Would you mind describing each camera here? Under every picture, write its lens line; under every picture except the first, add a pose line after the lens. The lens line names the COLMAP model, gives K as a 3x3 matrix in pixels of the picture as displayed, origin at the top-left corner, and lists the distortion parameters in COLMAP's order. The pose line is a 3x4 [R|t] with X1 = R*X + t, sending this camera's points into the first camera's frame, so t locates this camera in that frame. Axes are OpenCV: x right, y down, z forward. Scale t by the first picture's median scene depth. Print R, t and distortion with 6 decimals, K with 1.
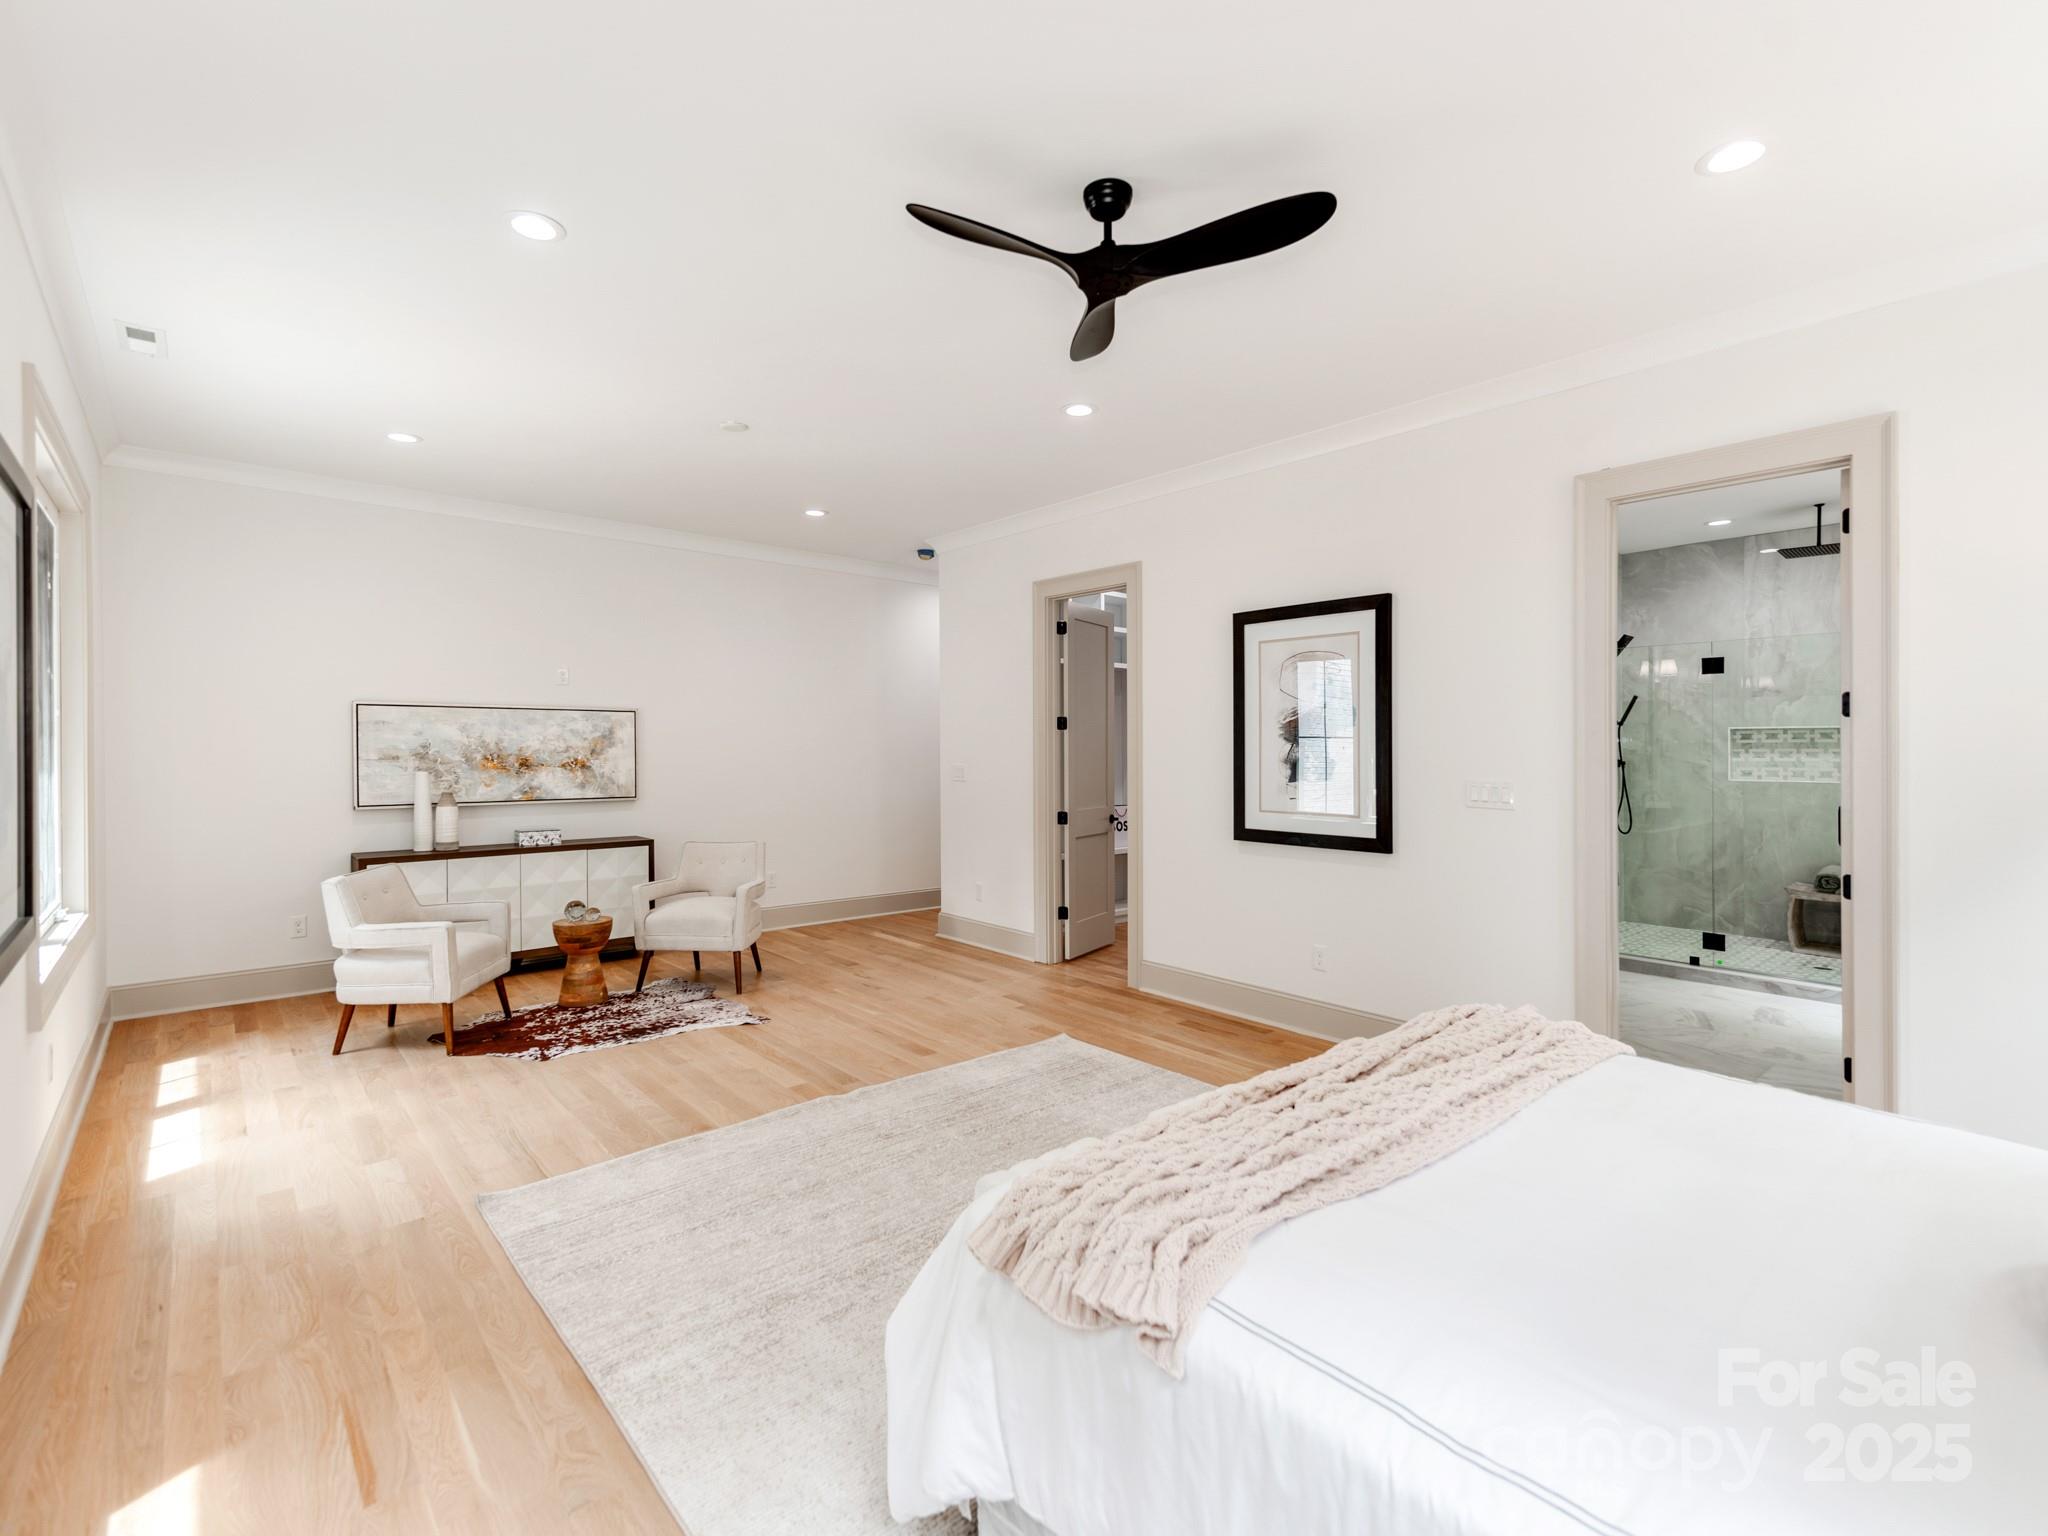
lens RADIAL K [[952.4, 0, 1020.7], [0, 952.4, 752.8], [0, 0, 1]] dist [0.012578, 0.000317]
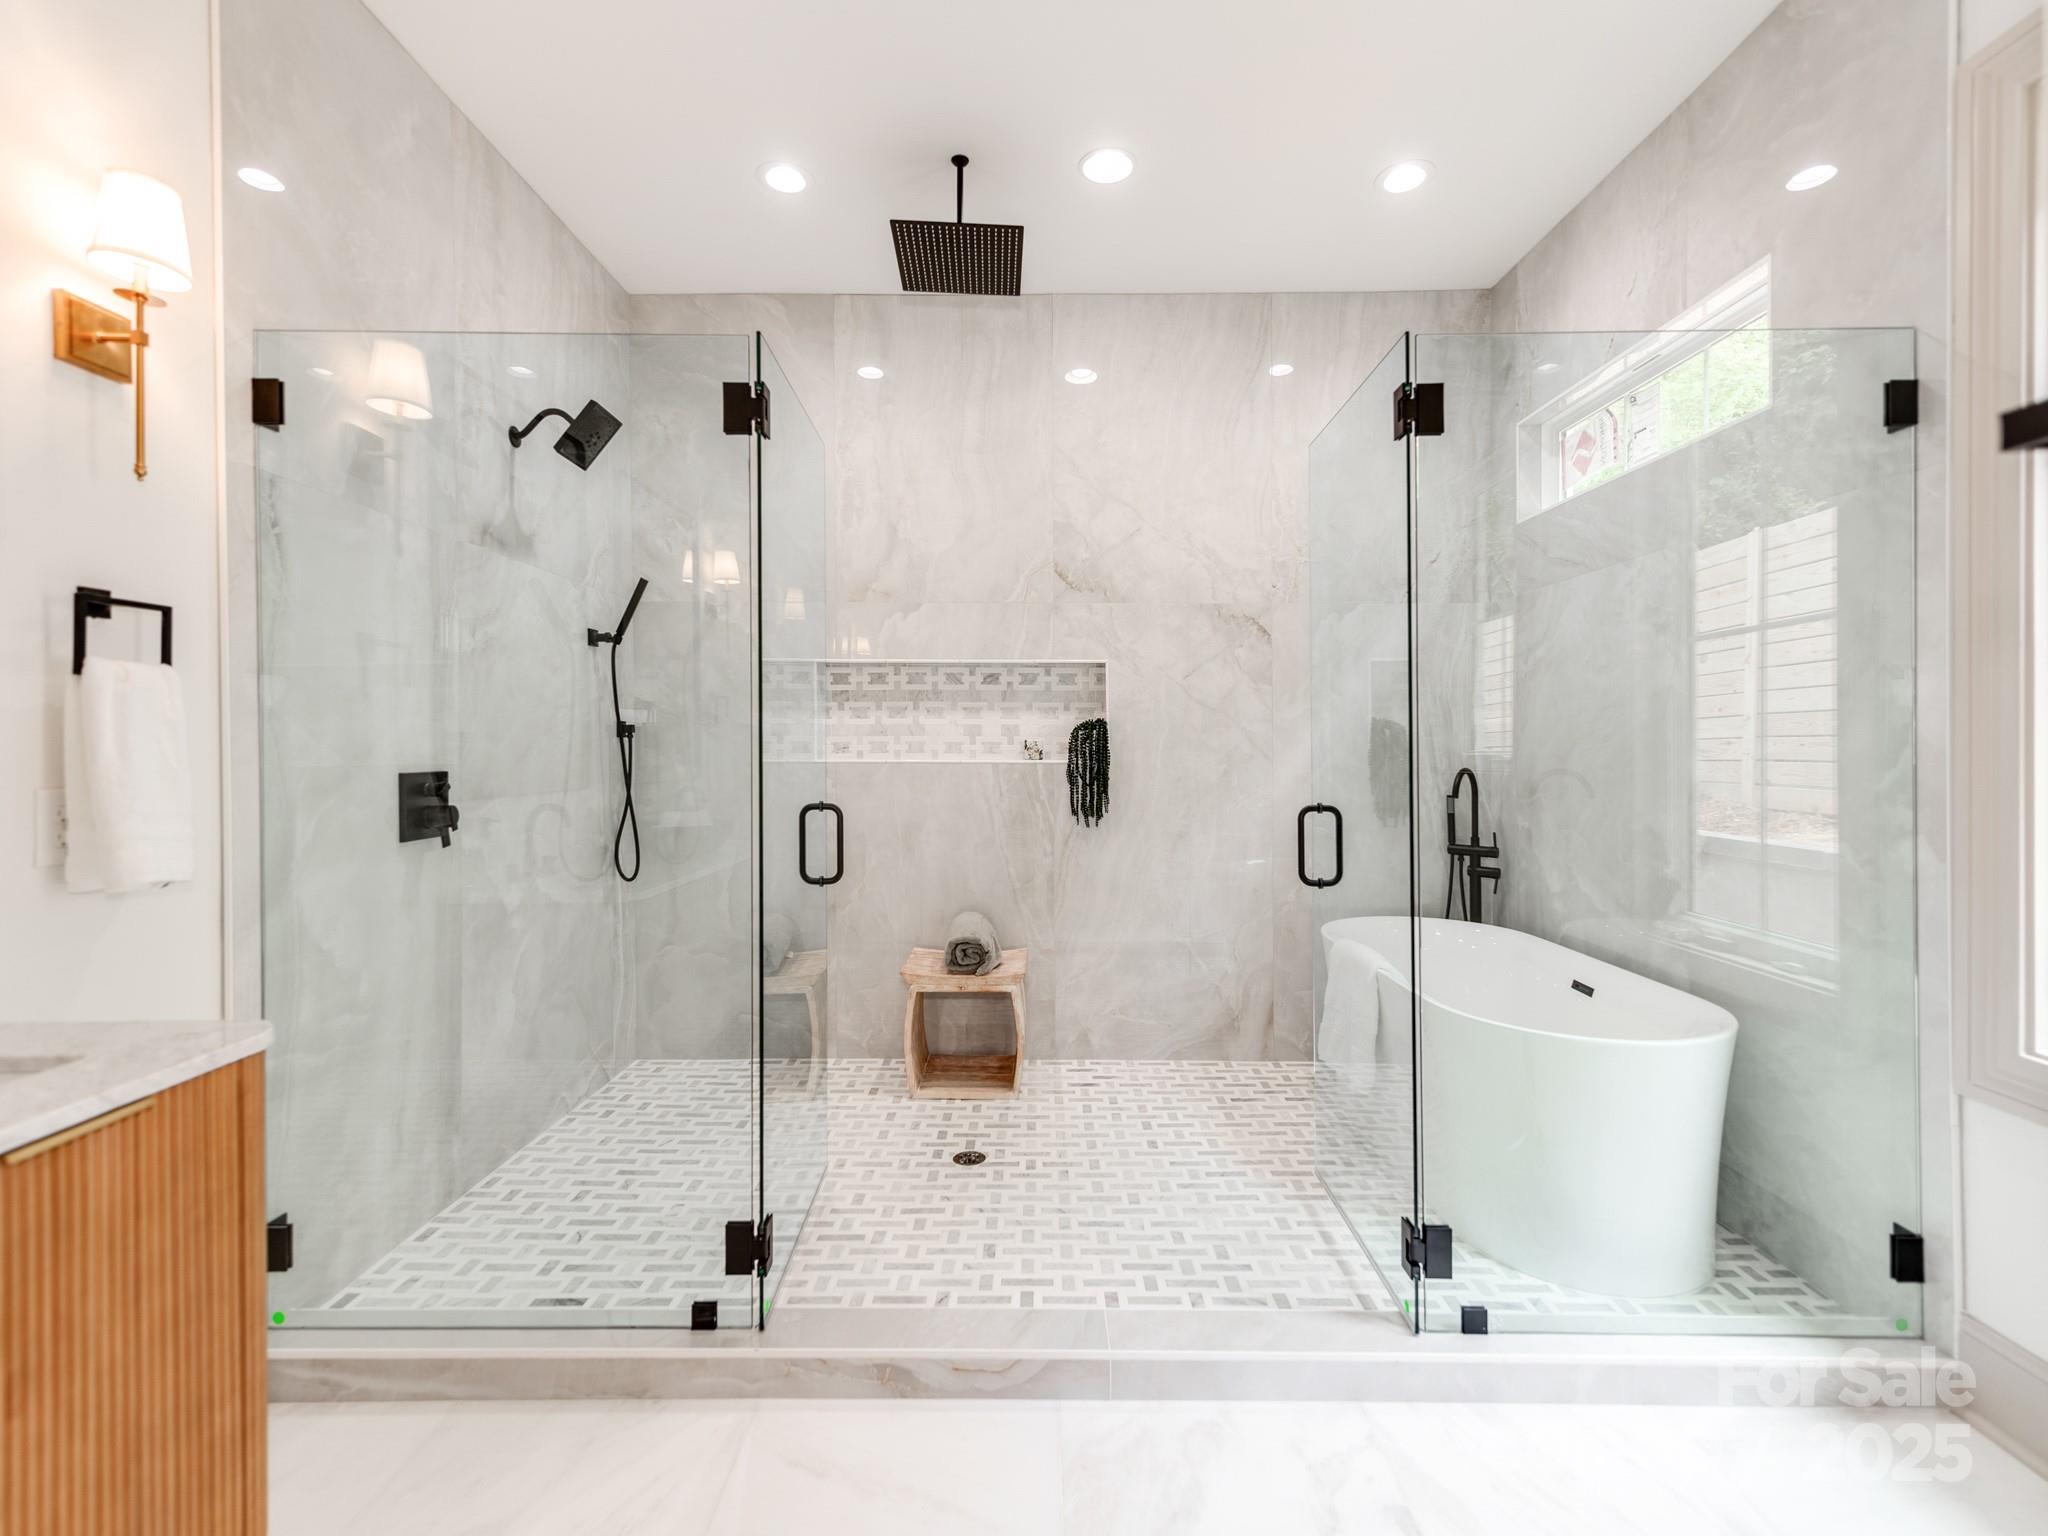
lens RADIAL K [[952.4, 0, 1030.8], [0, 952.4, 747.8], [0, 0, 1]] dist [0.012578, 0.000317]
pose [[0.671398, -0.010473, 0.741023, 0.448147], [0.001005, 0.999912, 0.013221, 0.015082], [-0.741096, -0.008132, 0.671349, 0.583120]]
